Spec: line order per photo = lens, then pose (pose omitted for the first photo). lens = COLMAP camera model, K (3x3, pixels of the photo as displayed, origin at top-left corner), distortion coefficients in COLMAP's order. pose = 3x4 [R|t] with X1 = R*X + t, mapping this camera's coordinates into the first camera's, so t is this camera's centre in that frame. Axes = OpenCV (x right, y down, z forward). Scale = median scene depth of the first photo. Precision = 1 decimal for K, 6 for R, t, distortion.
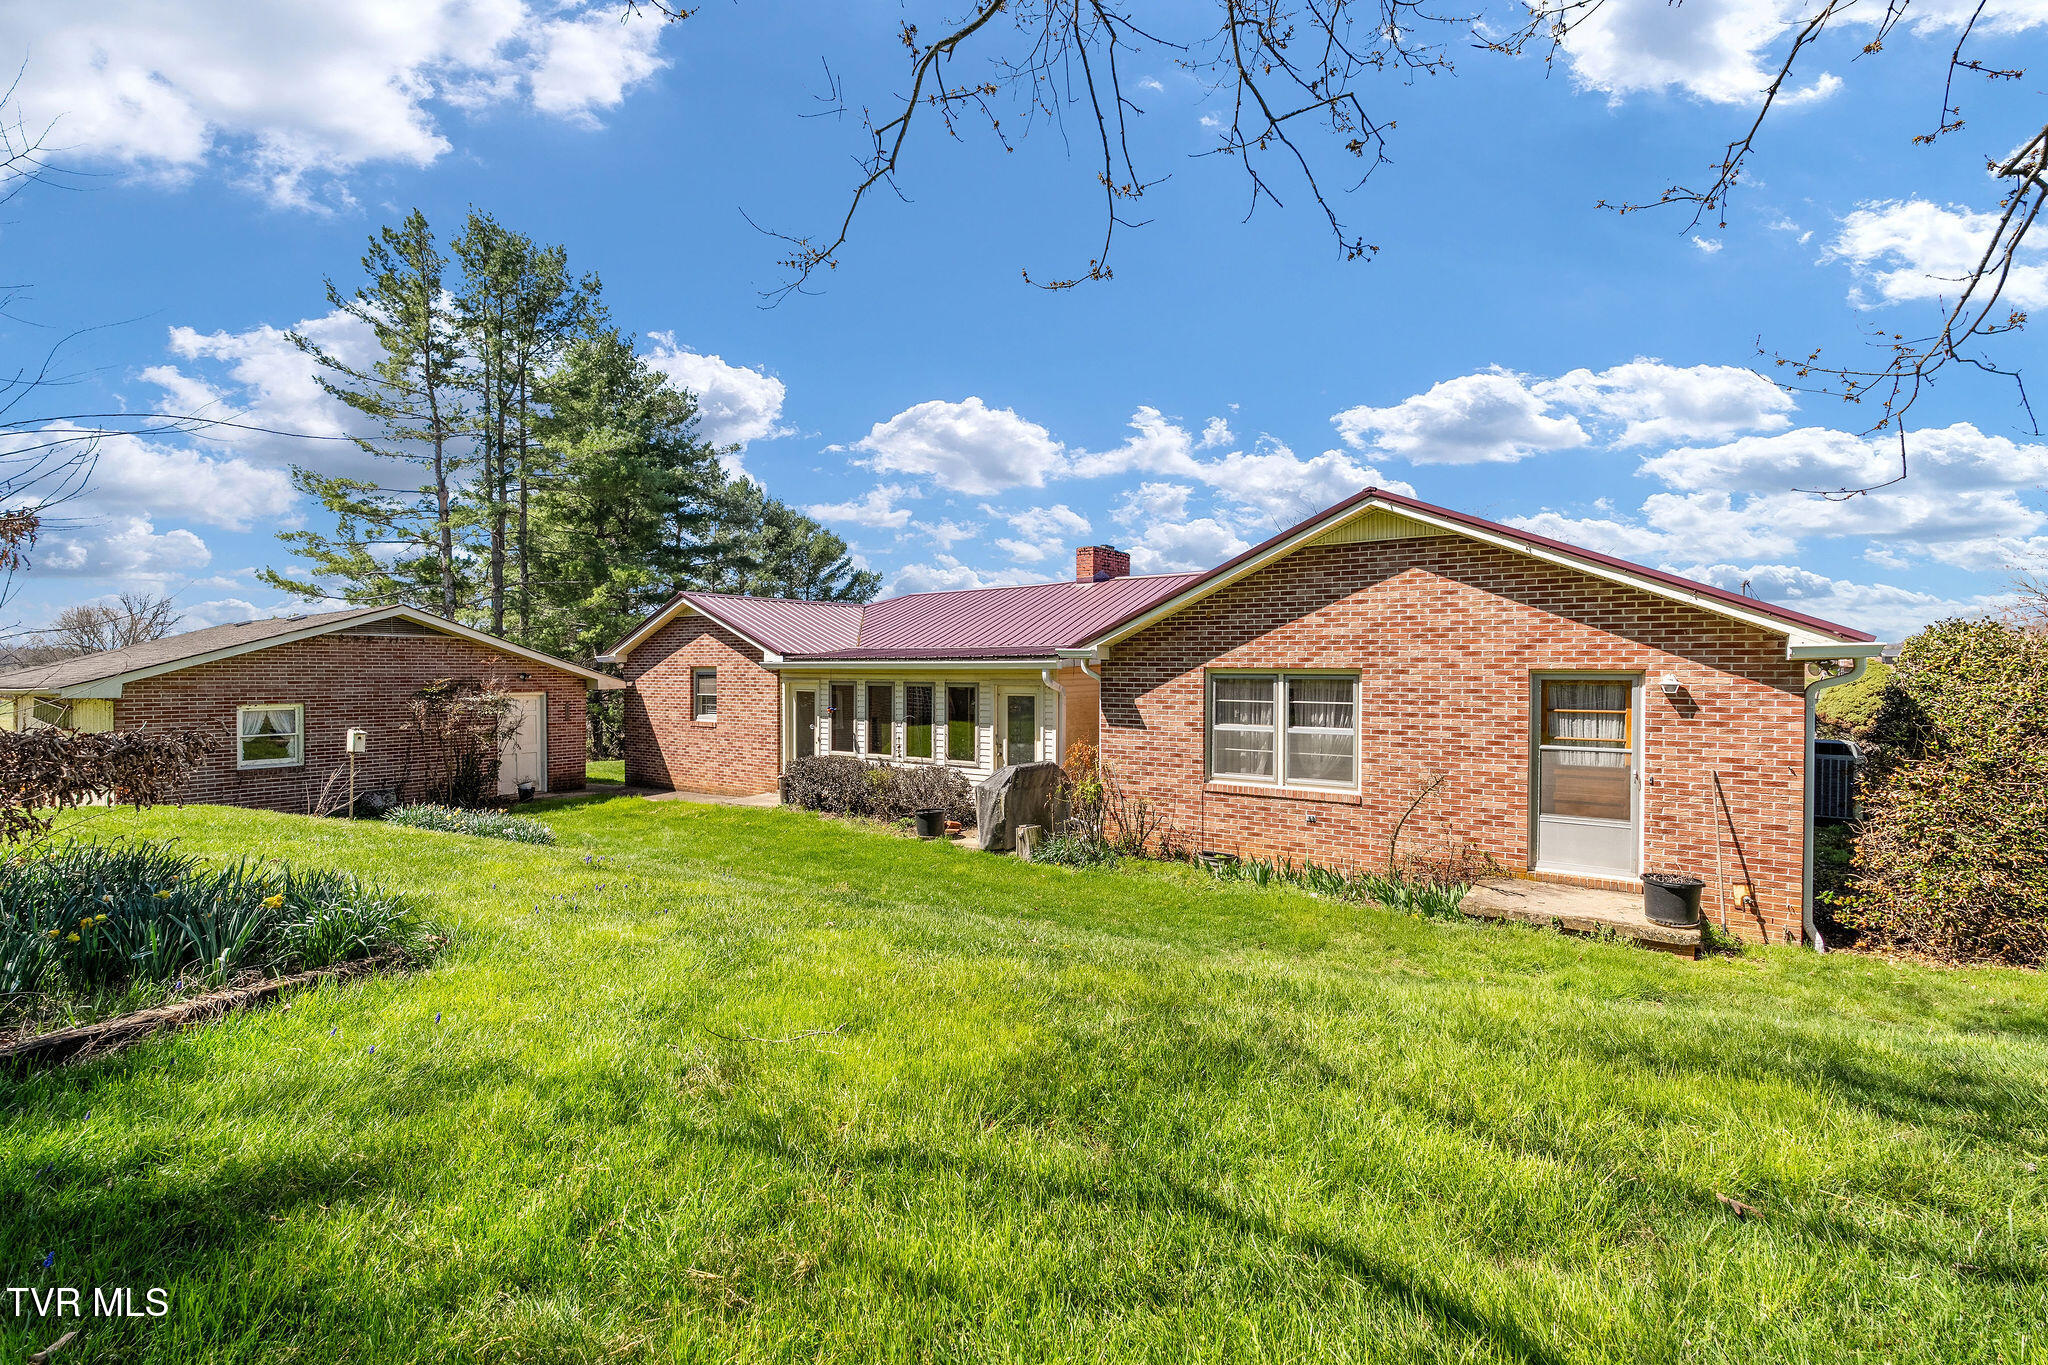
lens RADIAL K [[895.9, 0, 1024.0], [0, 895.9, 682.5], [0, 0, 1]] dist [-0.004176, 0.000208]
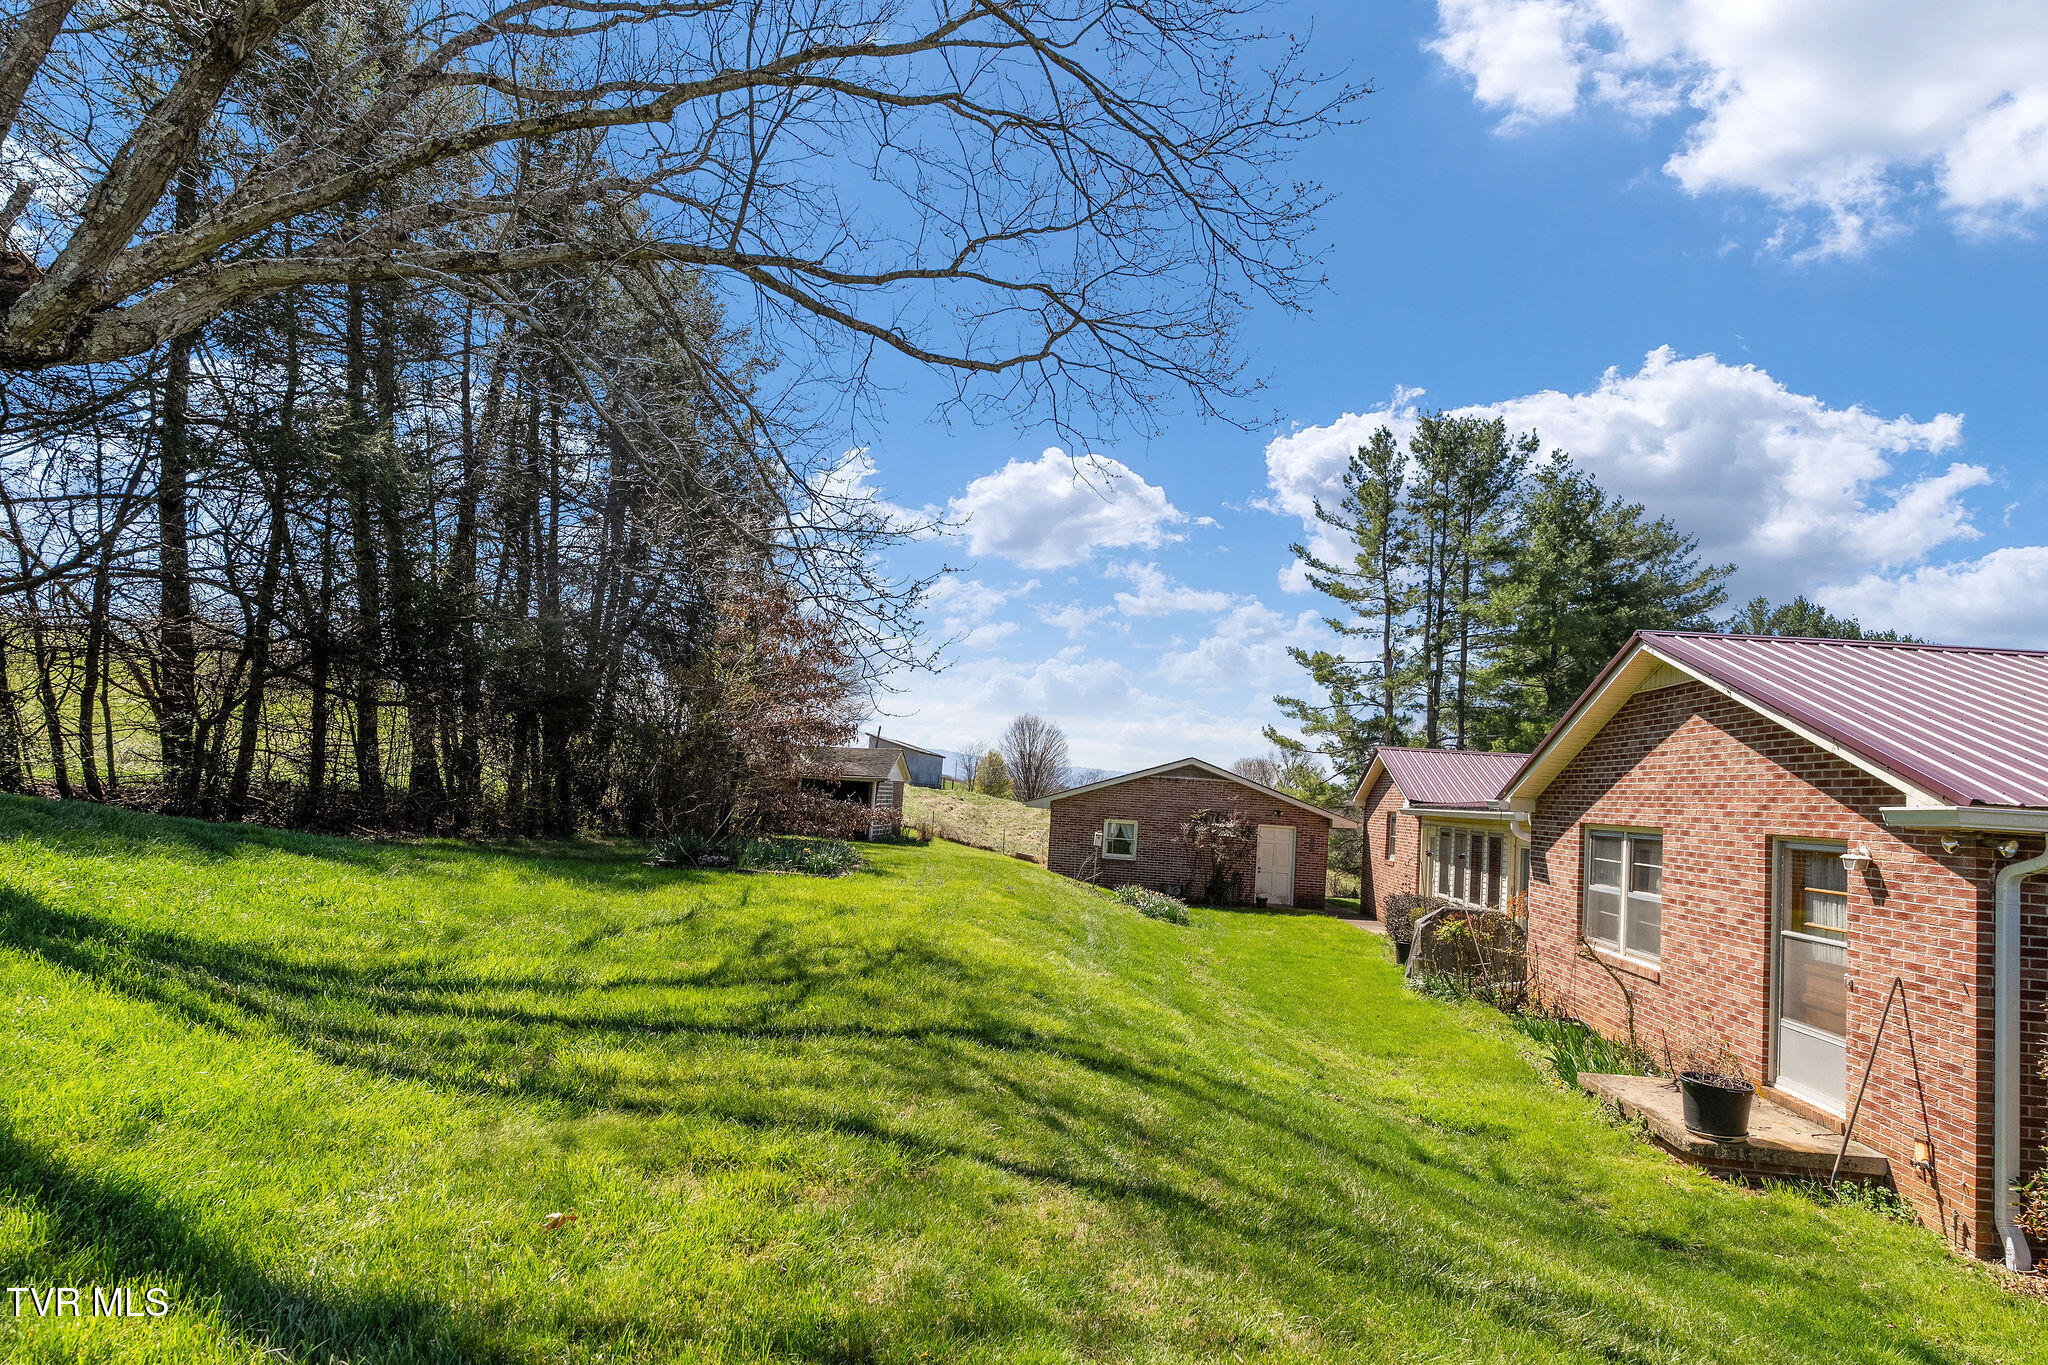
lens RADIAL K [[943.1, 0, 1043.3], [0, 943.1, 740.7], [0, 0, 1]] dist [-0.005193, -0.000170]
pose [[0.535733, -0.012811, -0.844290, 0.824481], [-0.076046, 0.995090, -0.063353, 0.004092], [0.840956, 0.098146, 0.532128, -0.024160]]
